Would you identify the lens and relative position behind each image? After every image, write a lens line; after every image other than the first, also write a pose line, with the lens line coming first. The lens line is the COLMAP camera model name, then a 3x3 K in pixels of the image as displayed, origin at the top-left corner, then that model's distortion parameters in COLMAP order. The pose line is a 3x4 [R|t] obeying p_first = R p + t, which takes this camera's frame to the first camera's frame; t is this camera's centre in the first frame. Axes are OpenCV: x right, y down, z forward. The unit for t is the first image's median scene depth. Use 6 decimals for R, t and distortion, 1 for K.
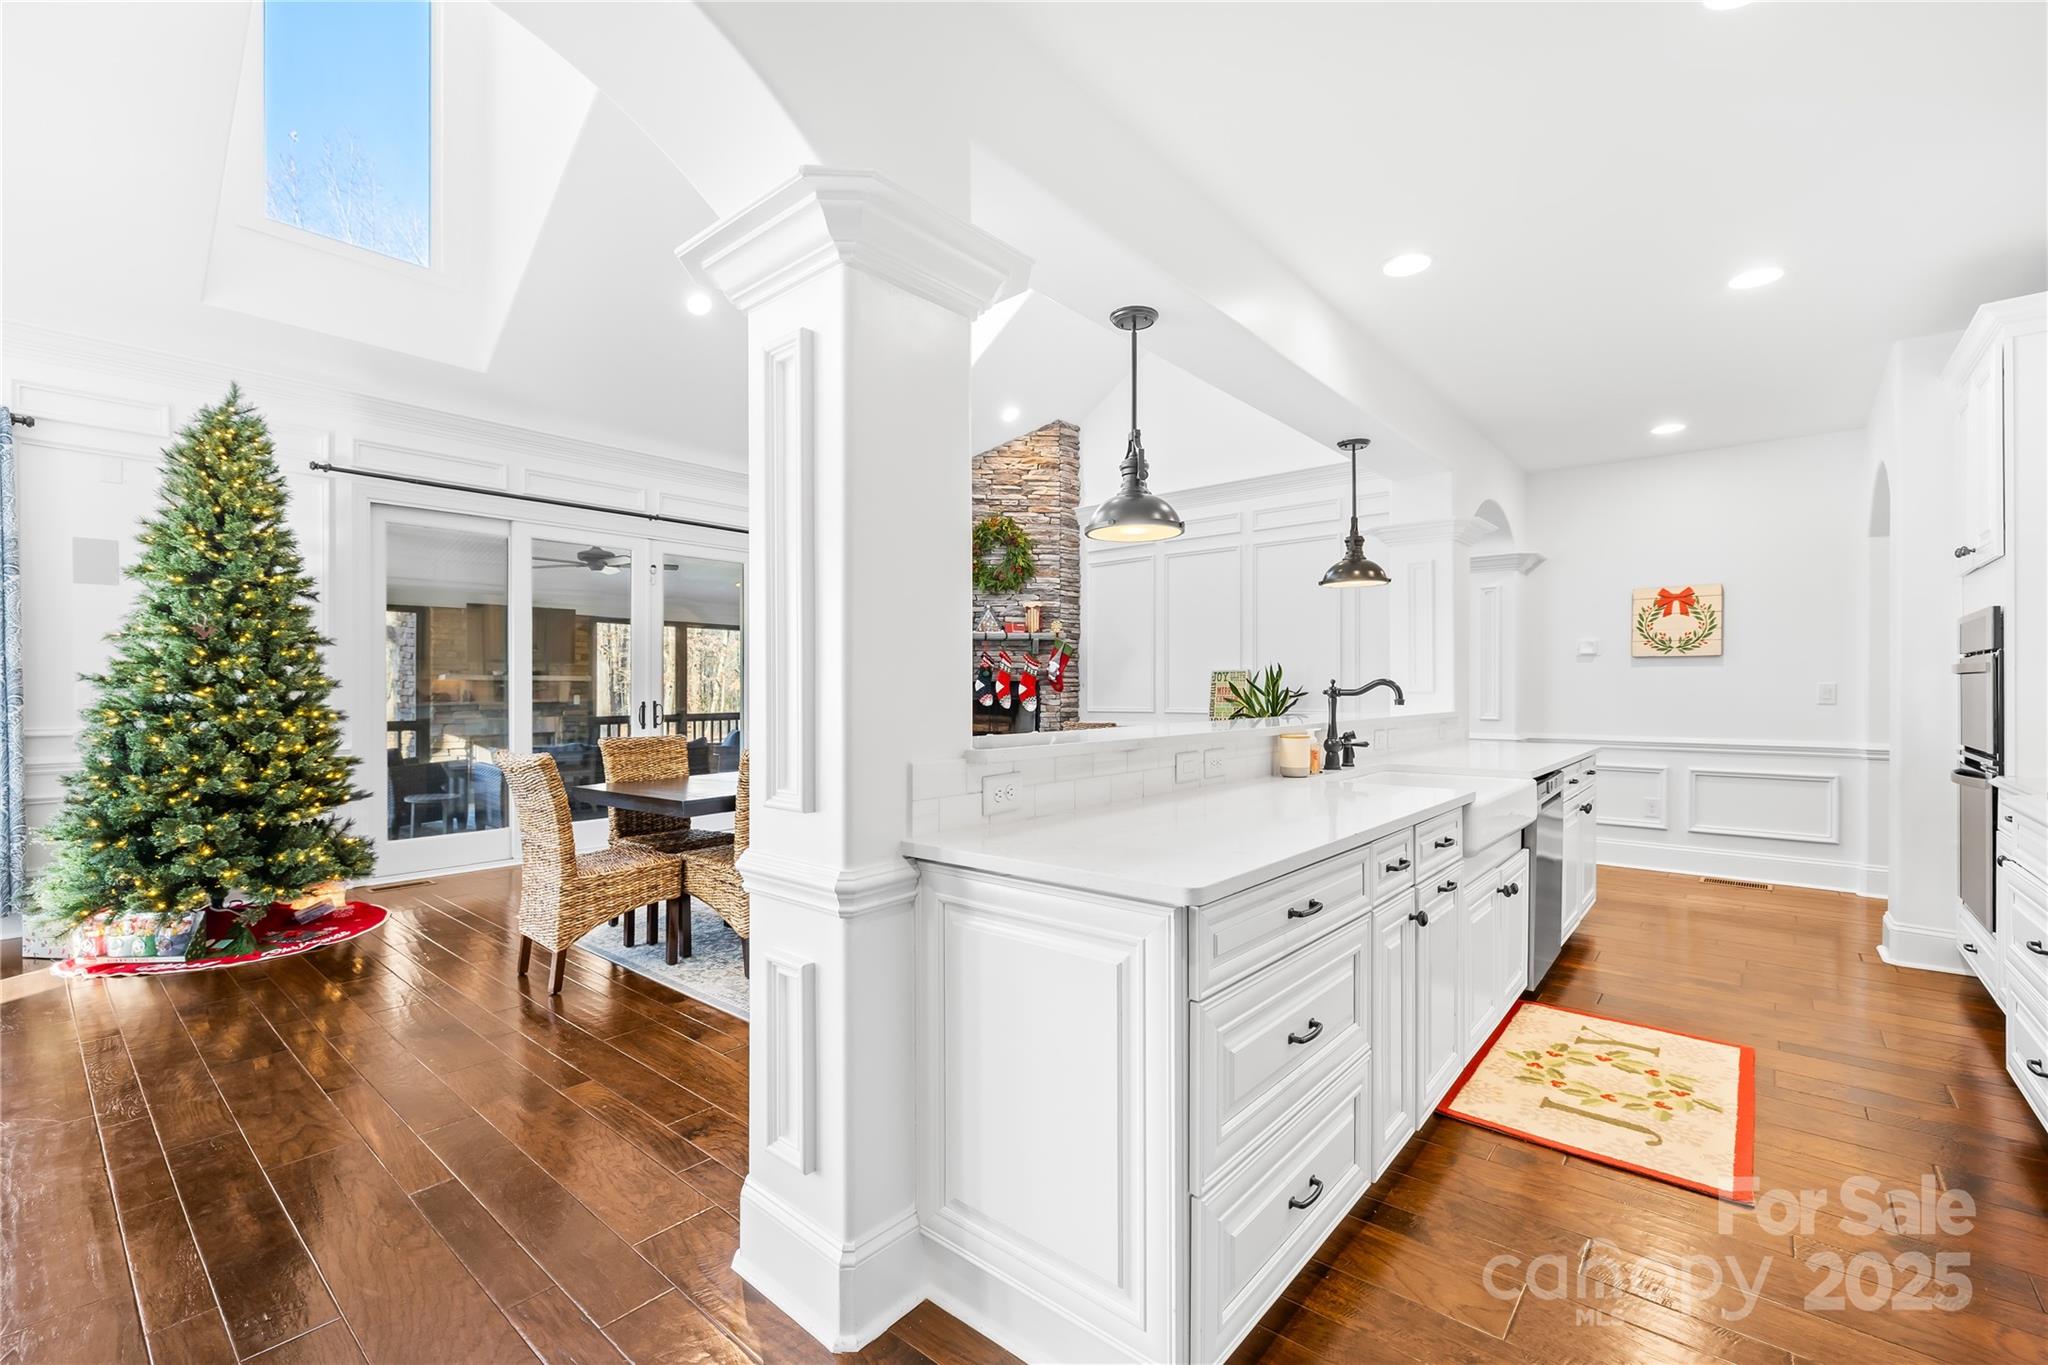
lens RADIAL K [[877.5, 0, 997.2], [0, 877.5, 690.7], [0, 0, 1]] dist [0.000526, -0.000291]
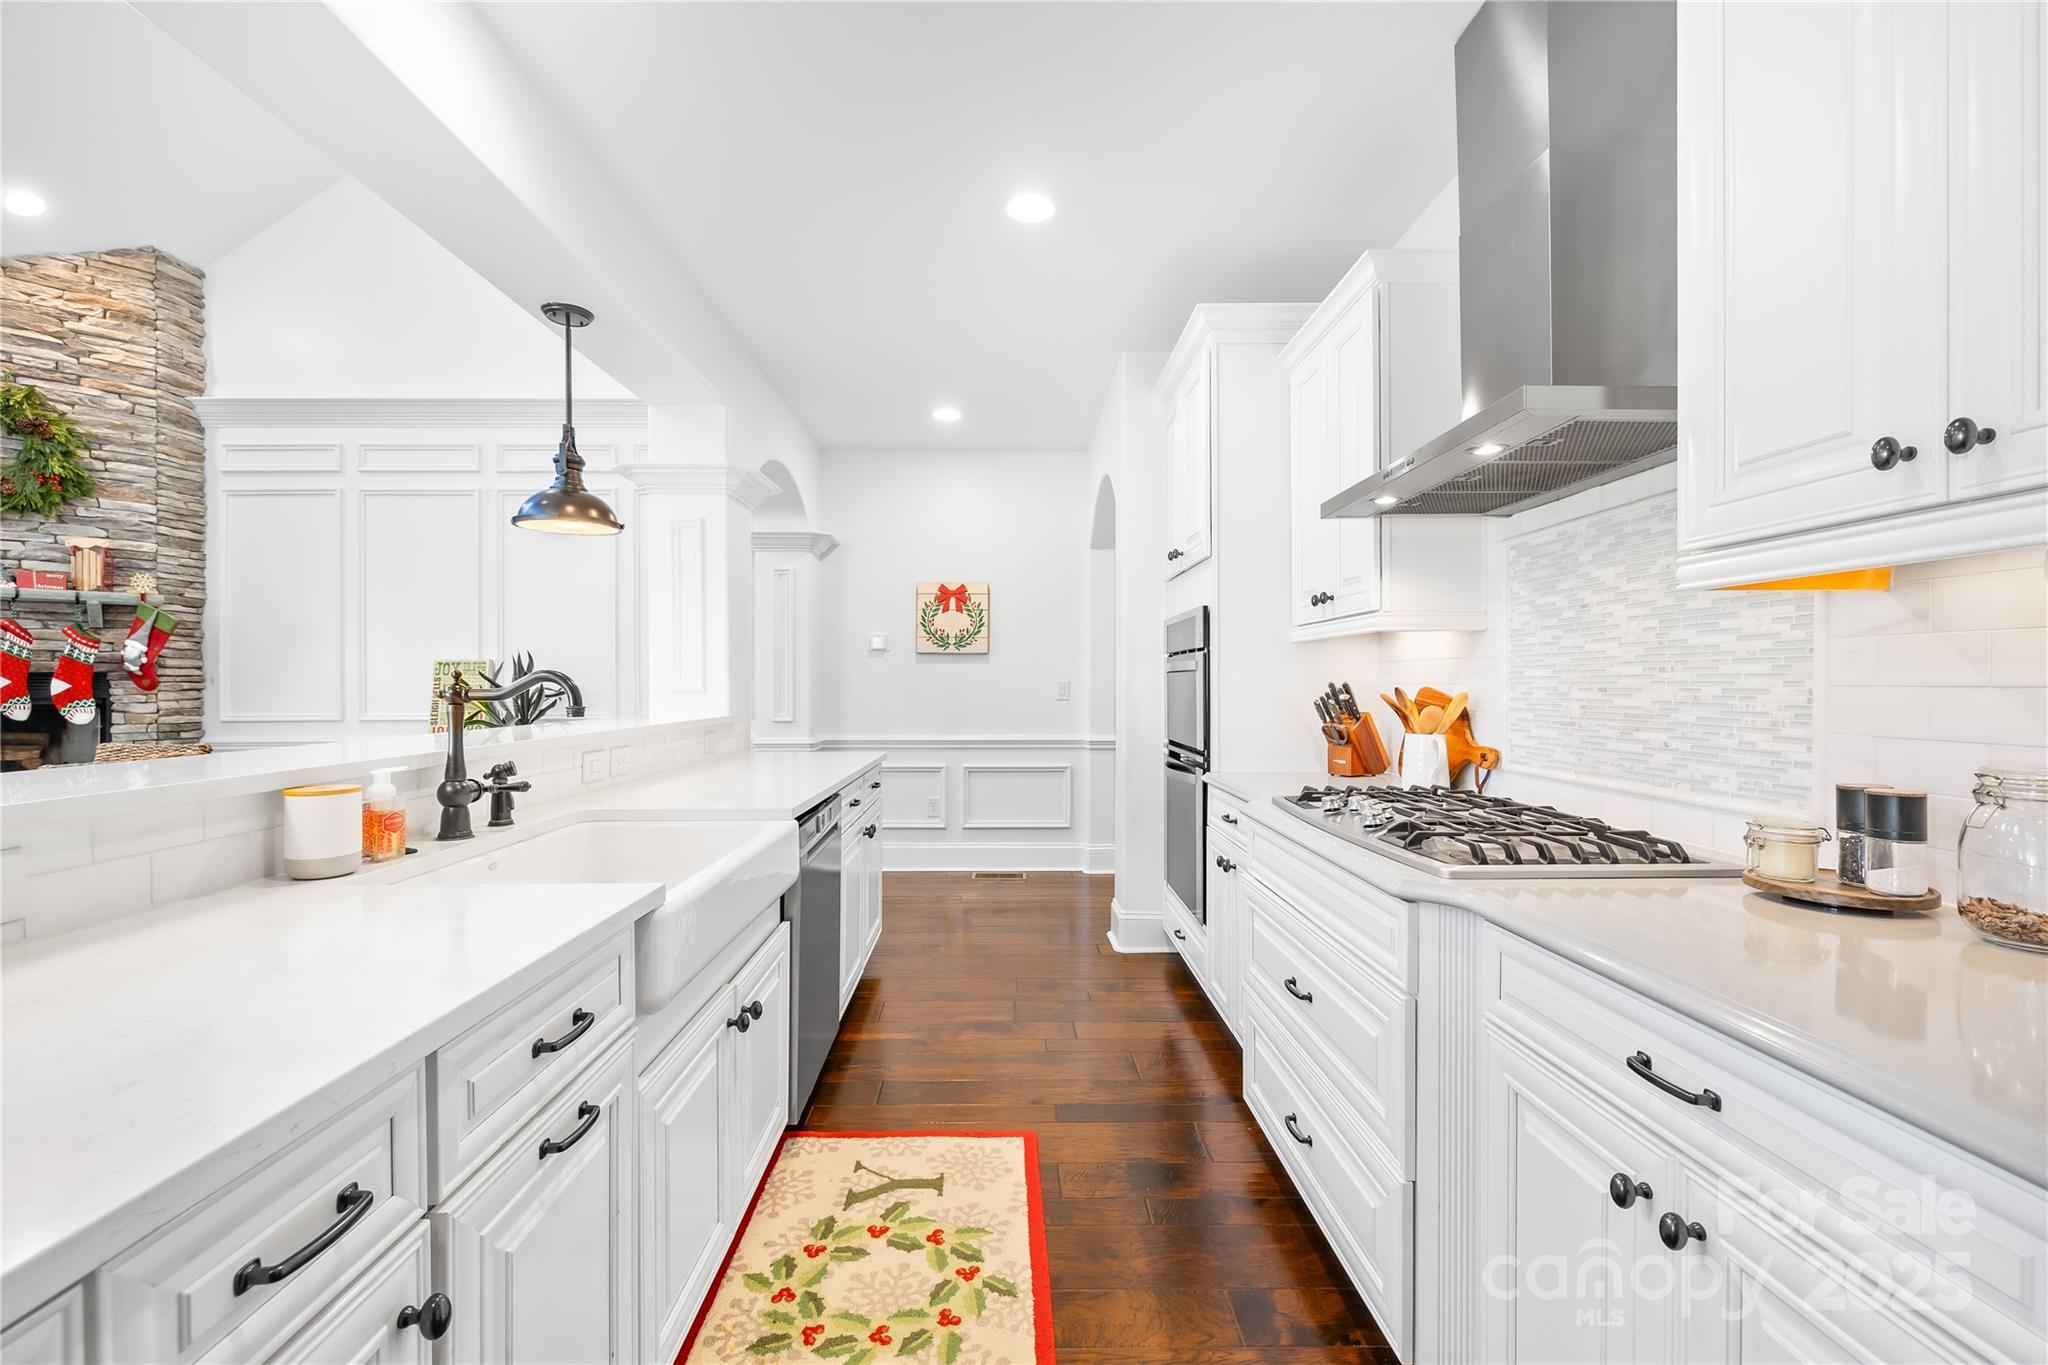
lens RADIAL K [[877.8, 0, 1017.1], [0, 877.8, 687.1], [0, 0, 1]] dist [-0.001018, -0.000214]
pose [[0.740533, -0.001762, 0.672017, 0.188898], [0.001570, 0.999998, 0.000892, -0.001833], [-0.672018, 0.000394, 0.740535, 0.254576]]
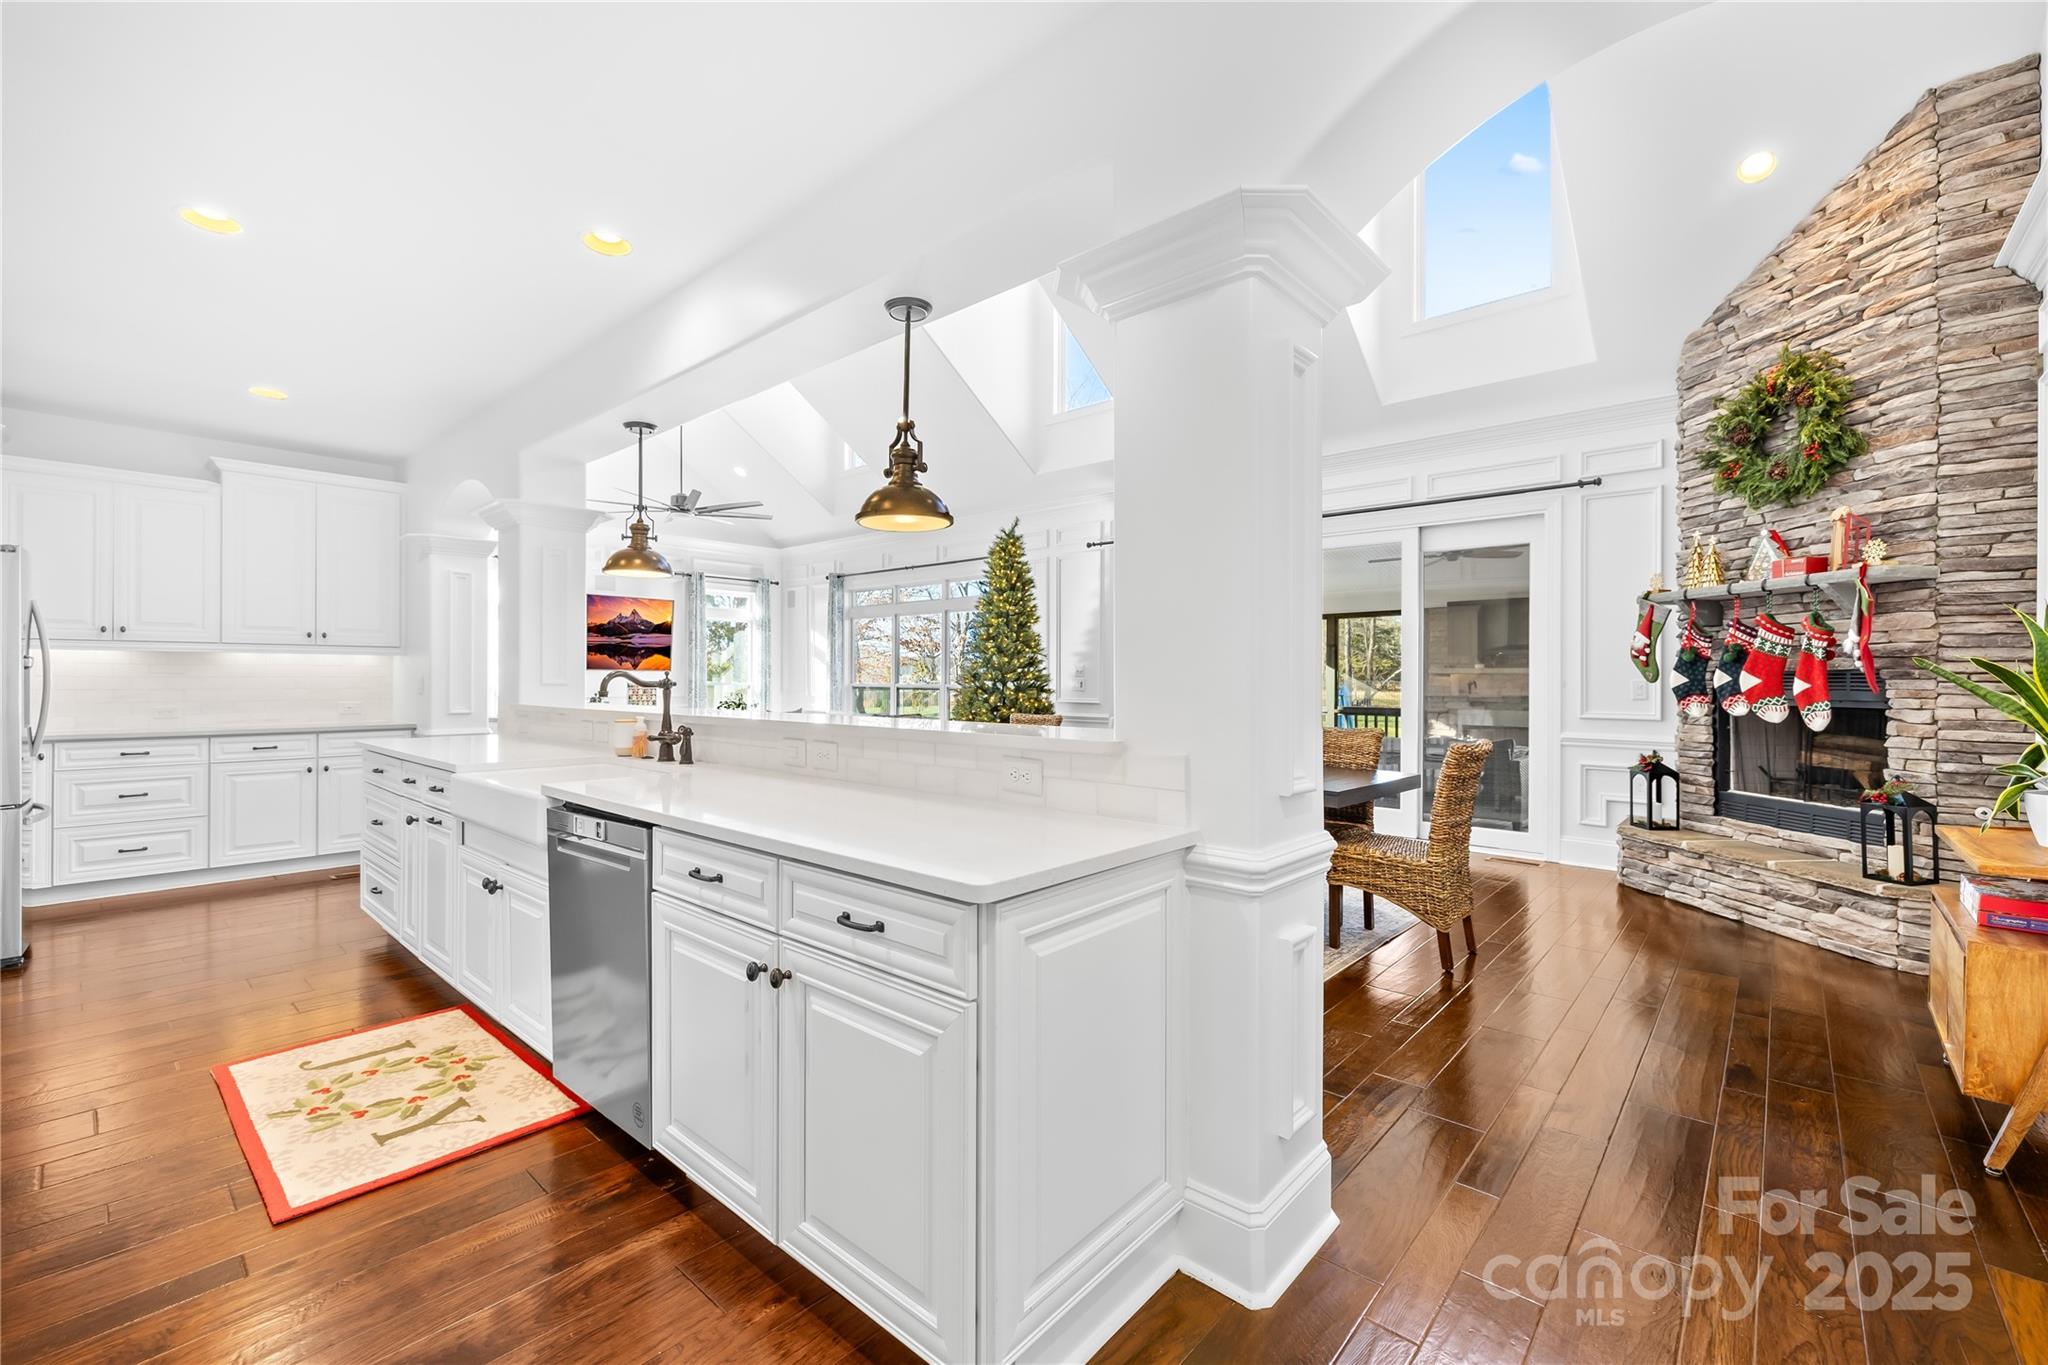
lens RADIAL K [[855.7, 0, 1013.9], [0, 855.7, 681.9], [0, 0, 1]] dist [-0.001668, -0.000340]
pose [[-0.014864, 0.005487, -0.999874, 0.924938], [-0.007987, 0.999952, 0.005606, -0.006298], [0.999858, 0.008069, -0.014819, 0.967273]]
